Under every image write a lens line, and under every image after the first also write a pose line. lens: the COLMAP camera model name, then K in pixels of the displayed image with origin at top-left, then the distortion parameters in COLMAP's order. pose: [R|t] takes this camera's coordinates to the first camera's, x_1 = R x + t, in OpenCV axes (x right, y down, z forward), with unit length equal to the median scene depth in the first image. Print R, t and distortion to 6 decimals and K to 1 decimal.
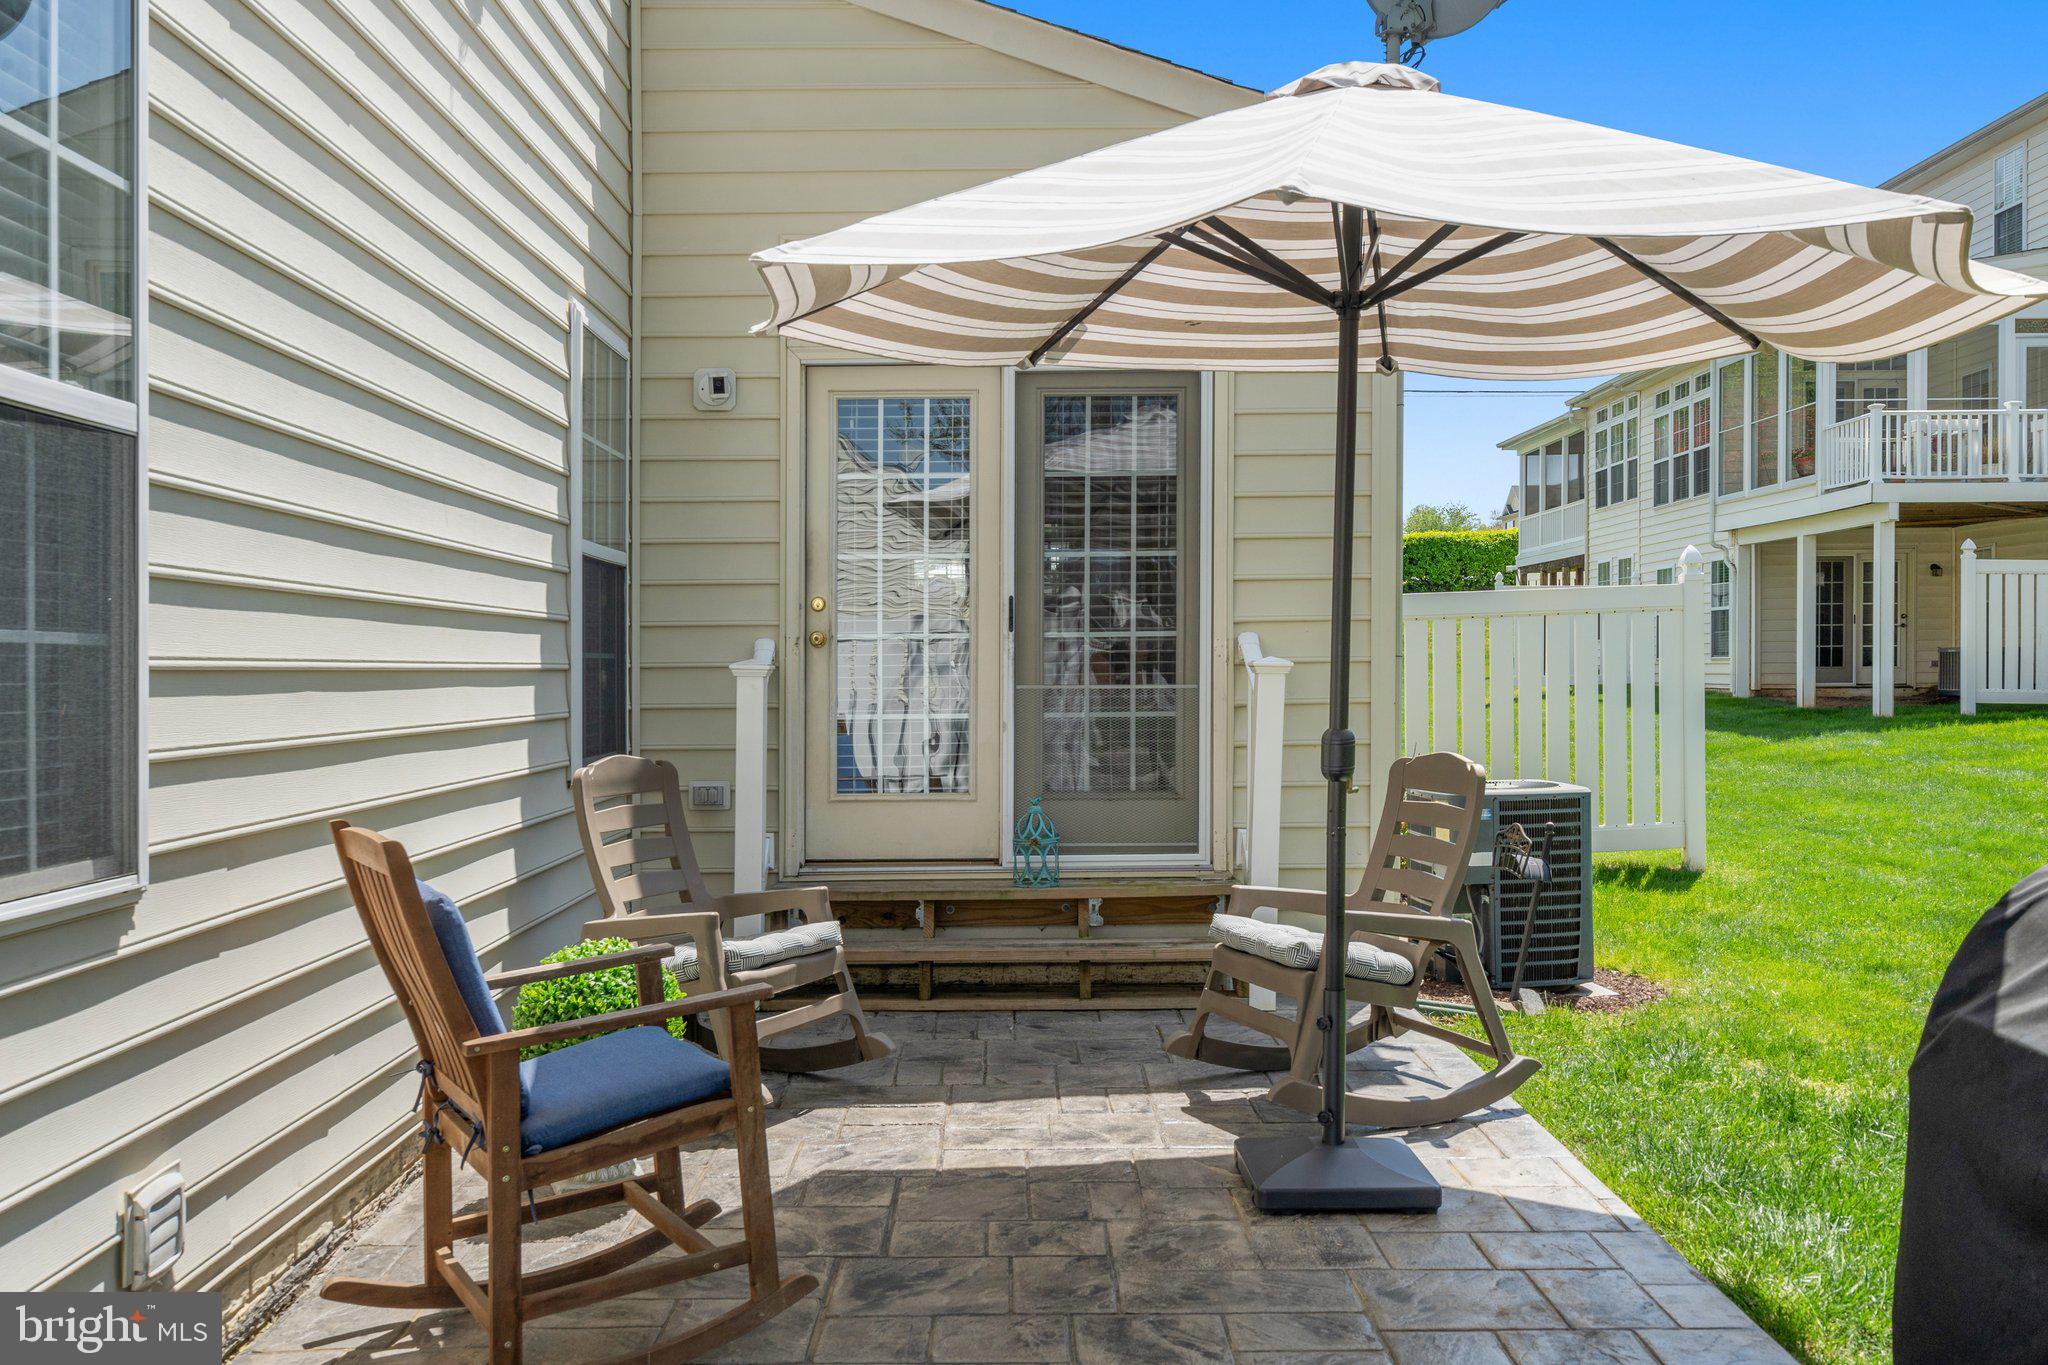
lens RADIAL K [[1892.7, 0, 1020.6], [0, 1892.7, 677.9], [0, 0, 1]] dist [0.024314, 0.000000]
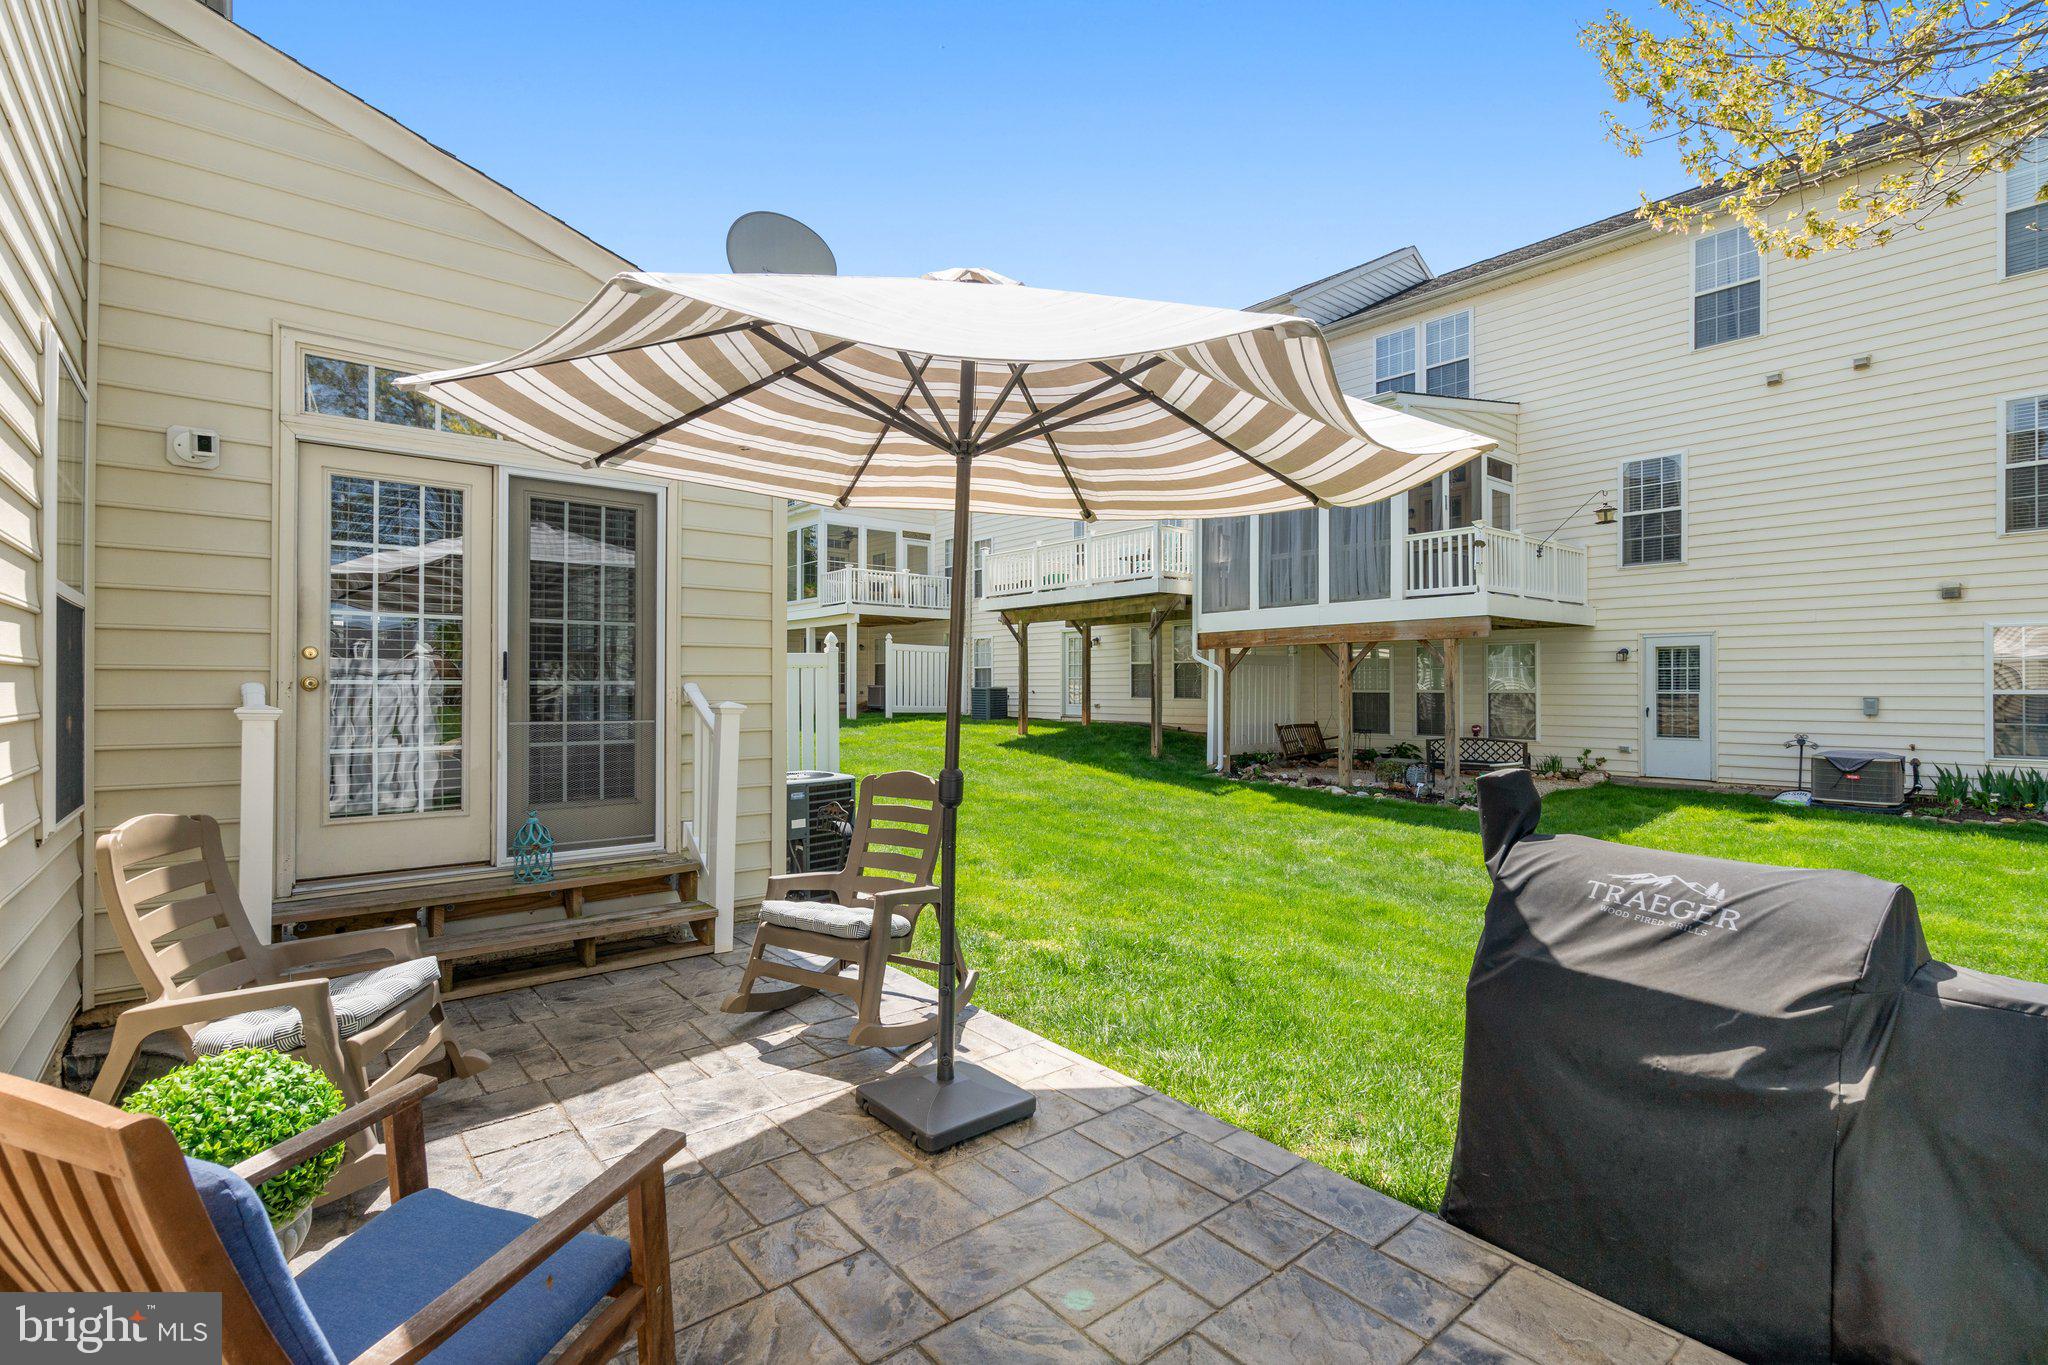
lens RADIAL K [[954.6, 0, 1030.4], [0, 954.6, 695.4], [0, 0, 1]] dist [0.000495, 0.002468]
pose [[0.770244, 0.003872, 0.637738, -0.146171], [-0.004381, 0.999990, -0.000781, -0.015685], [-0.637734, -0.002192, 0.770253, 0.298666]]
